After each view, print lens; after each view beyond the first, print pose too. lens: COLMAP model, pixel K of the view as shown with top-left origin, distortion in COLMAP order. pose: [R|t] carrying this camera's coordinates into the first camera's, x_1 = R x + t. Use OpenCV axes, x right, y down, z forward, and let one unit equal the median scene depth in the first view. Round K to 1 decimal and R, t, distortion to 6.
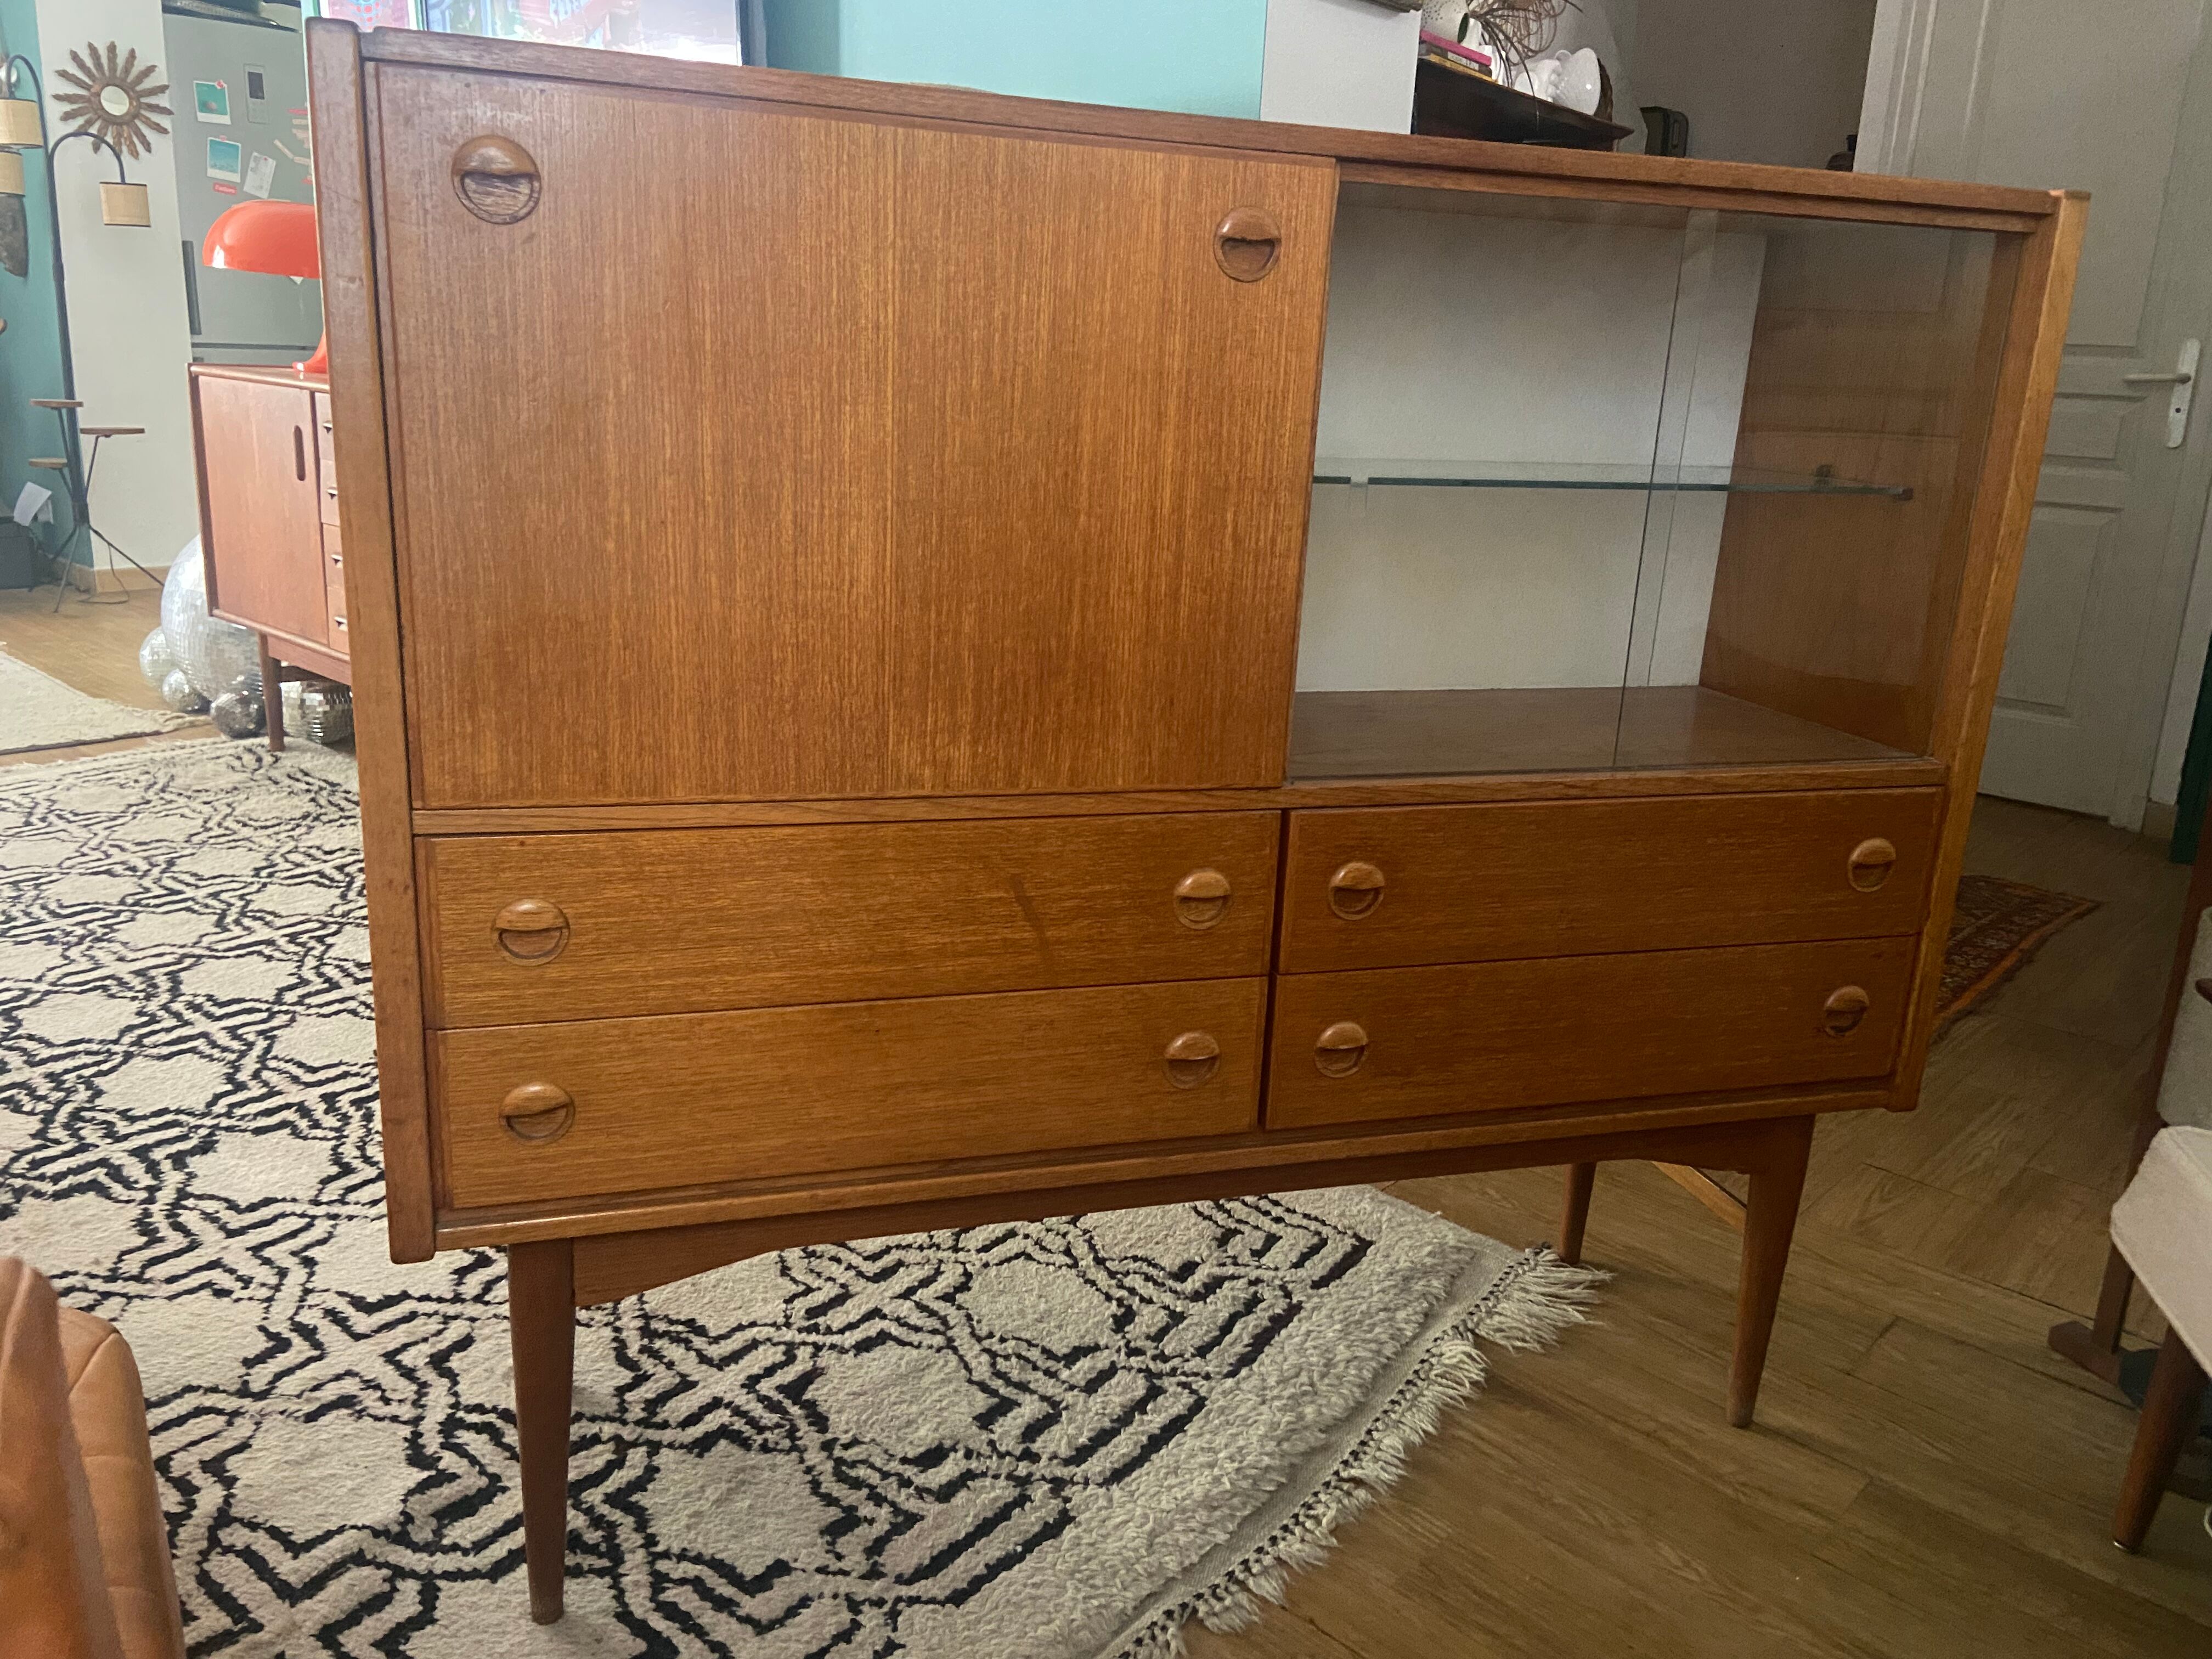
lens RADIAL K [[1698.7, 0, 1128.0], [0, 1698.7, 805.9], [0, 0, 1]] dist [0.133451, -0.173583]
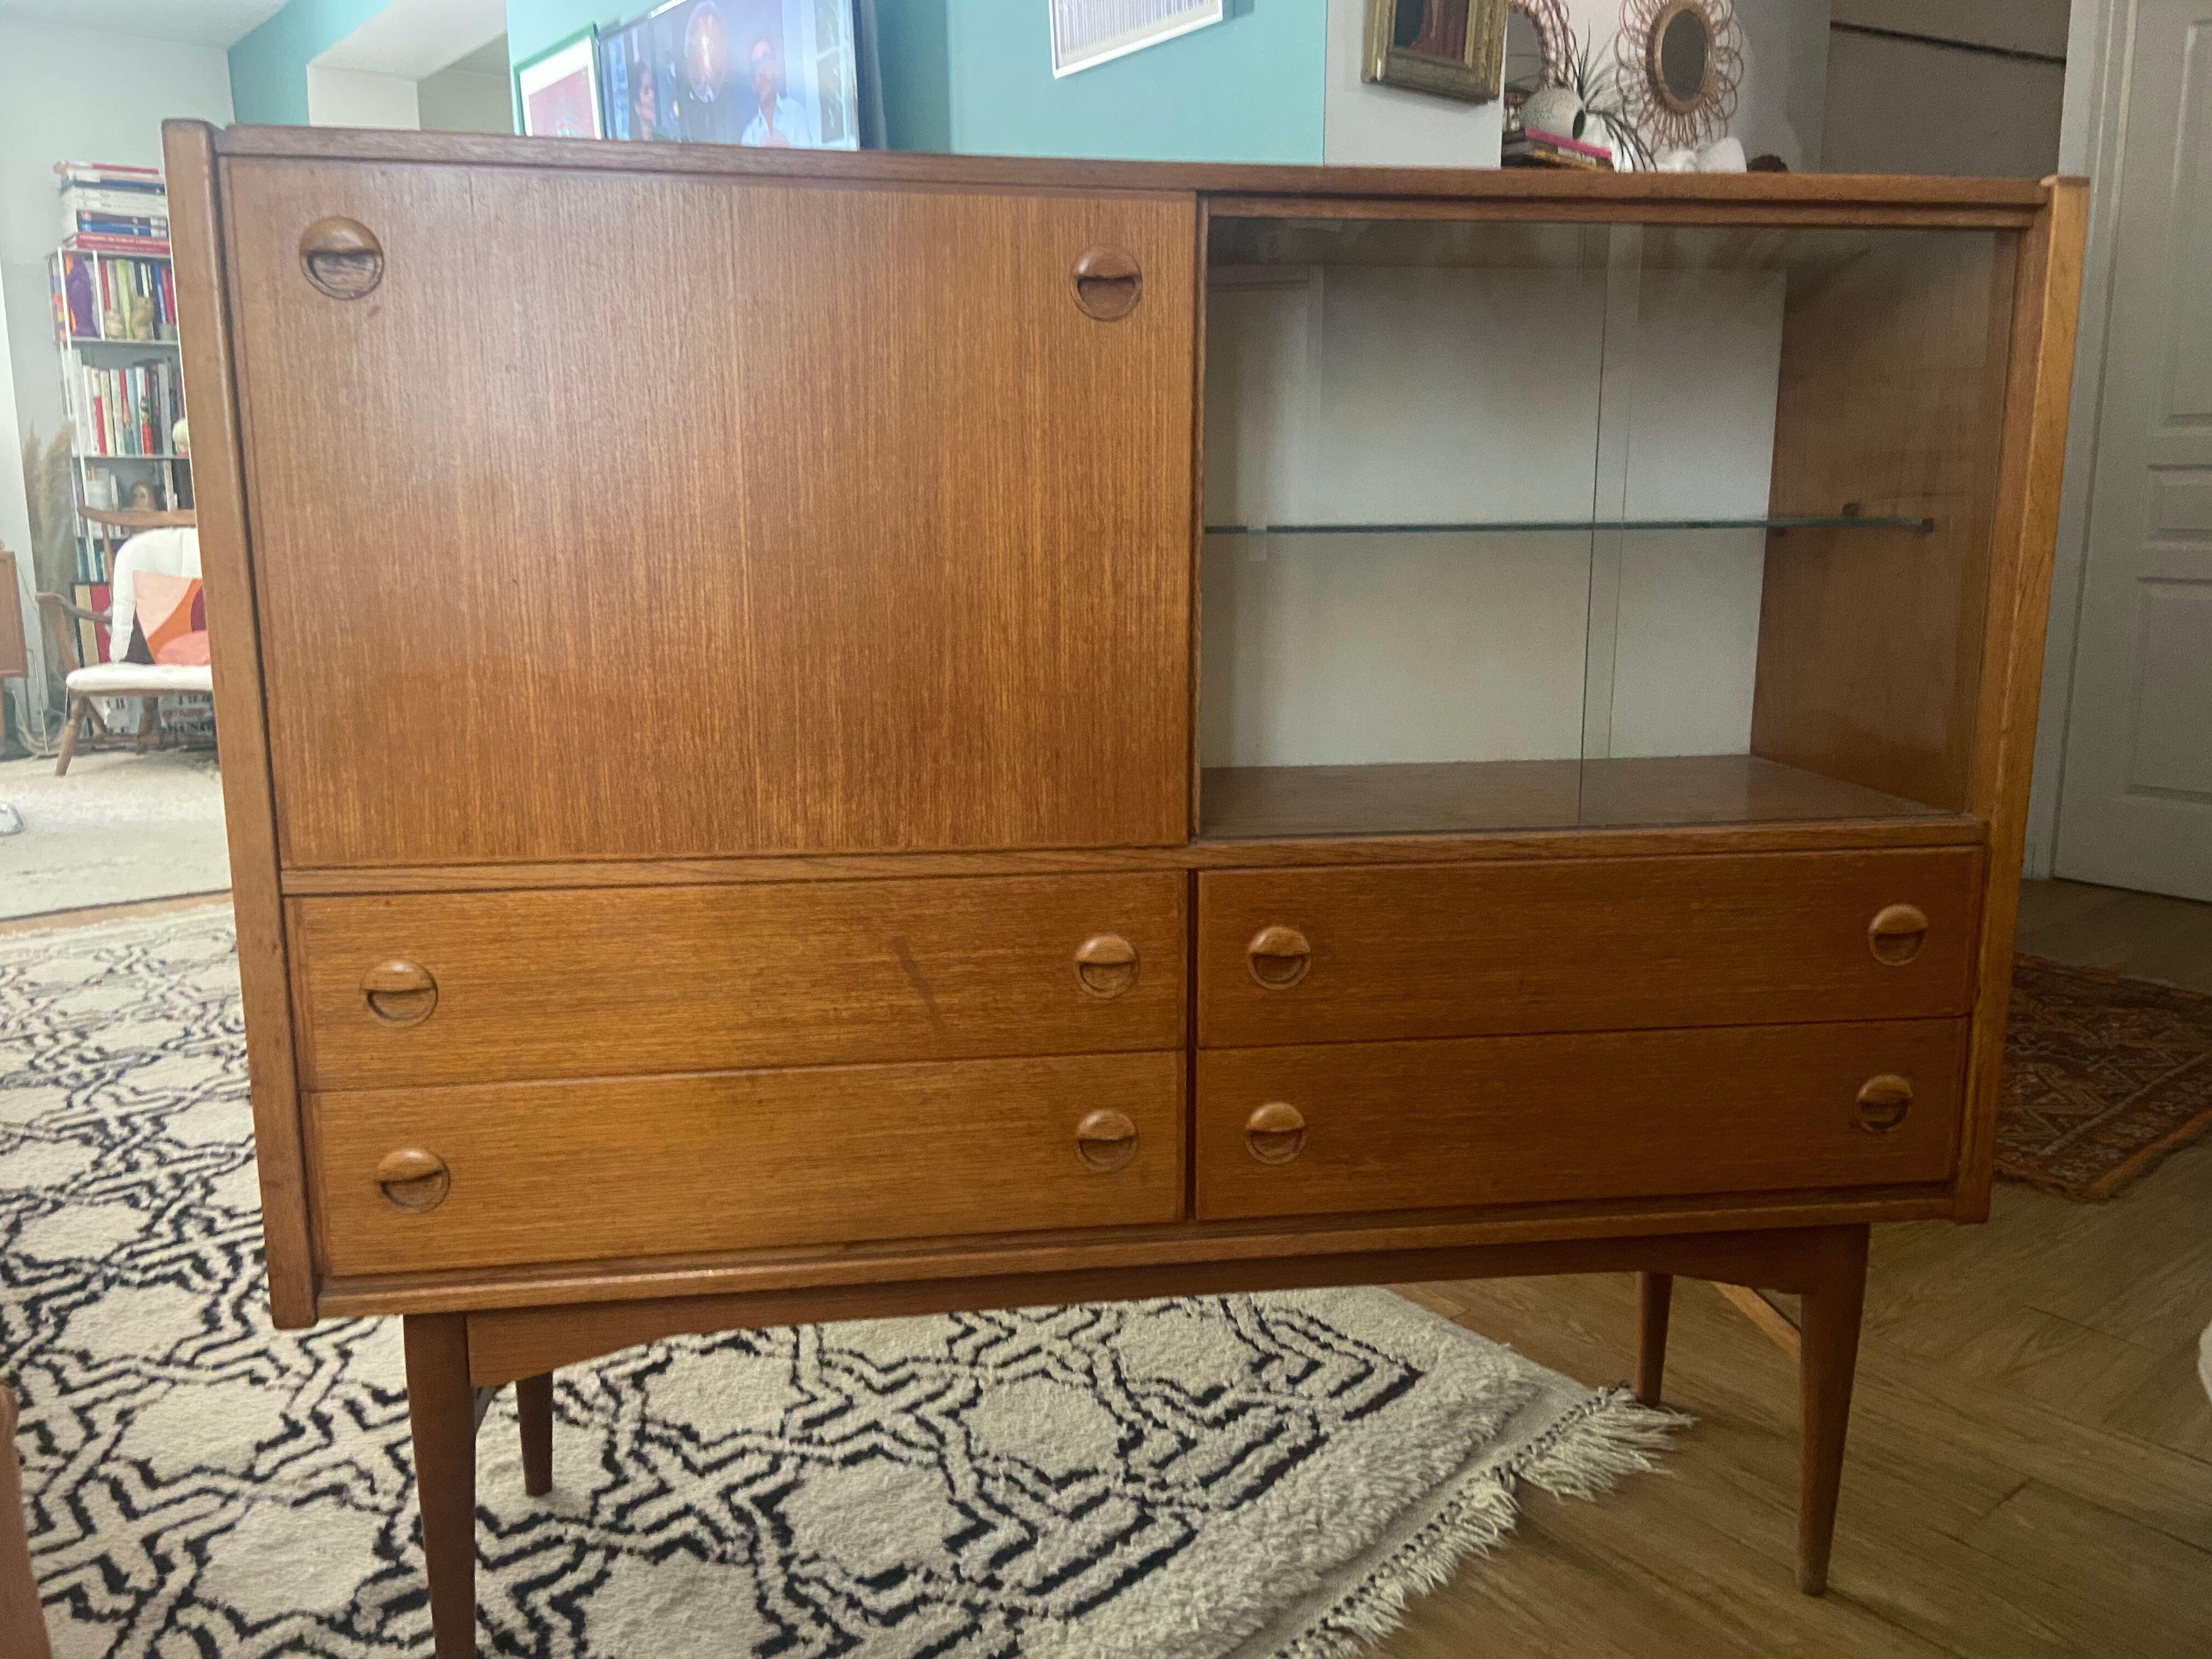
lens RADIAL K [[1698.7, 0, 1107.3], [0, 1698.7, 800.1], [0, 0, 1]] dist [0.133451, -0.173583]
pose [[0.985961, -0.022030, -0.165515, 0.167750], [0.006750, 0.995707, -0.092314, 0.041827], [0.166839, 0.089900, 0.981877, 0.051231]]
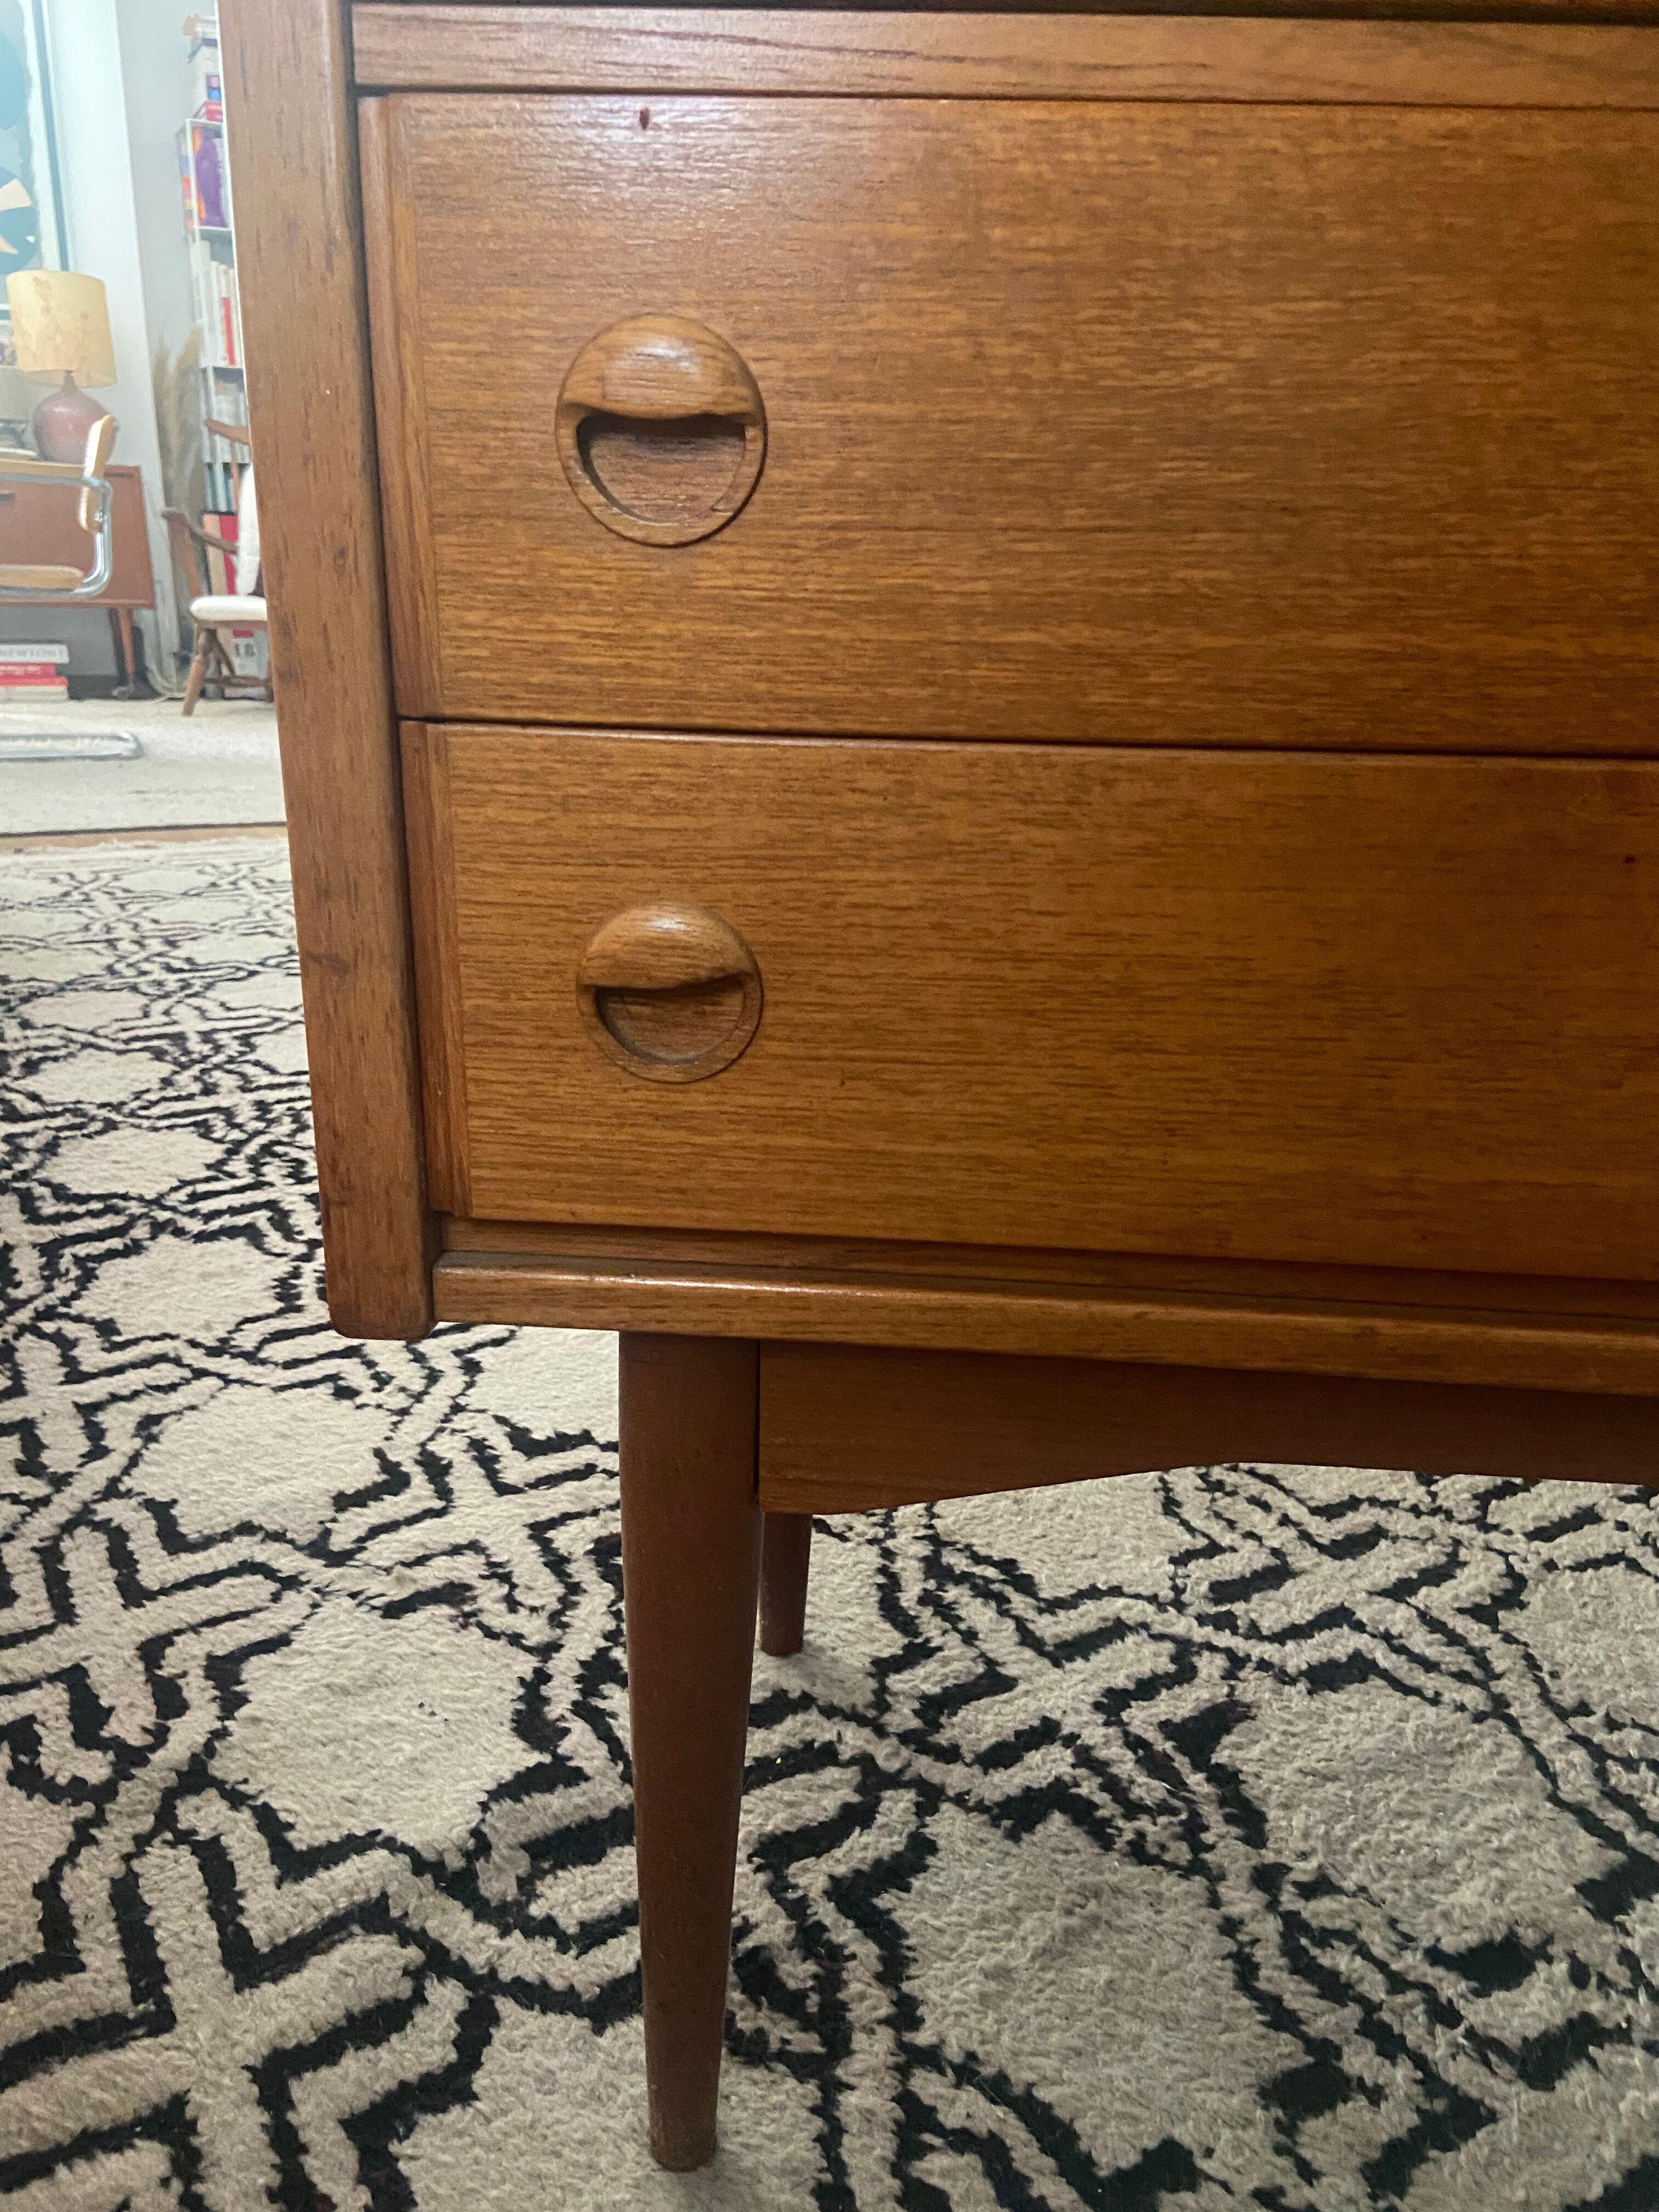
lens RADIAL K [[1698.7, 0, 836.9], [0, 1698.7, 1124.3], [0, 0, 1]] dist [0.133451, -0.173583]
pose [[0.931686, 0.088709, -0.352266, -0.132191], [-0.072206, 0.995599, 0.059743, 0.137291], [0.356016, -0.030227, 0.933991, 0.502676]]
